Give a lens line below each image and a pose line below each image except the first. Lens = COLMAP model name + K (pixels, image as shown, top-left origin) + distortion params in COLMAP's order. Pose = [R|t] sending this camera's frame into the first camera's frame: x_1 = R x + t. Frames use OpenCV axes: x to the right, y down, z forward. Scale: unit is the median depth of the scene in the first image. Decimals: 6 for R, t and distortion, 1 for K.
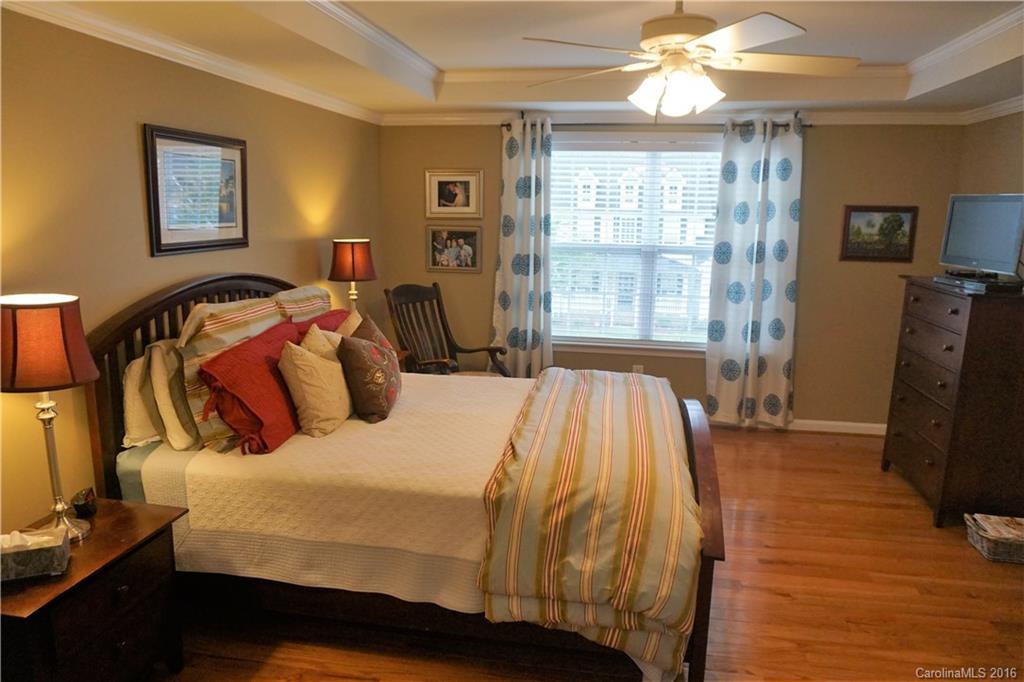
lens RADIAL K [[674.7, 0, 509.7], [0, 674.7, 351.2], [0, 0, 1]] dist [-0.004519, 0.000307]
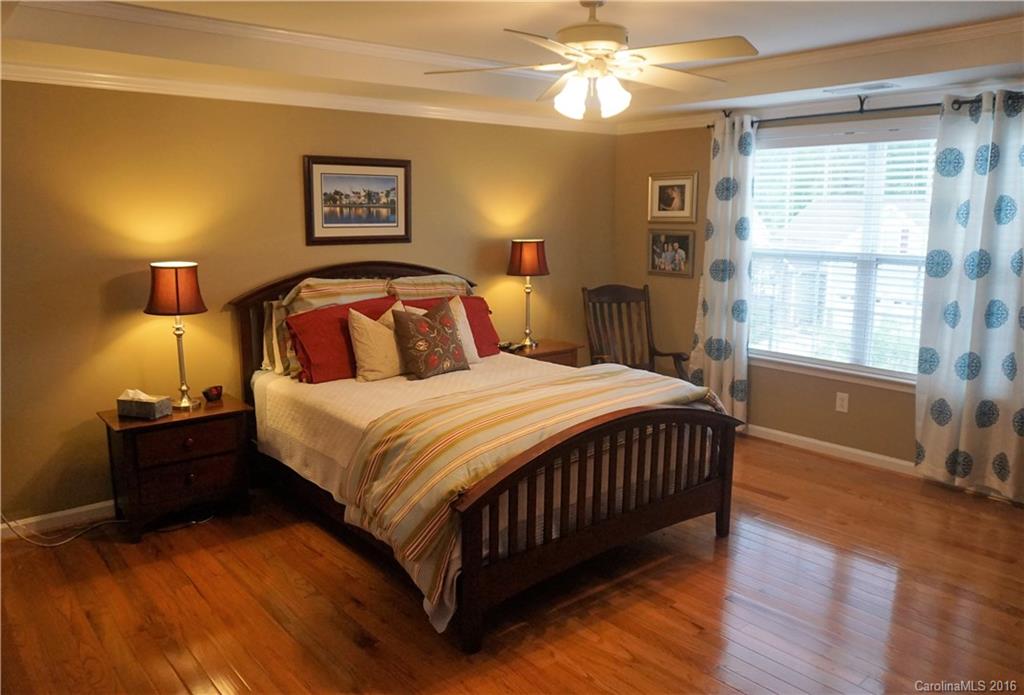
lens RADIAL K [[713.2, 0, 510.6], [0, 713.2, 354.6], [0, 0, 1]] dist [-0.054642, 0.081894]
pose [[0.788251, 0.109048, -0.605615, 0.426571], [-0.120697, 0.992454, 0.021608, 0.004274], [0.603401, 0.056064, 0.795464, 0.032218]]
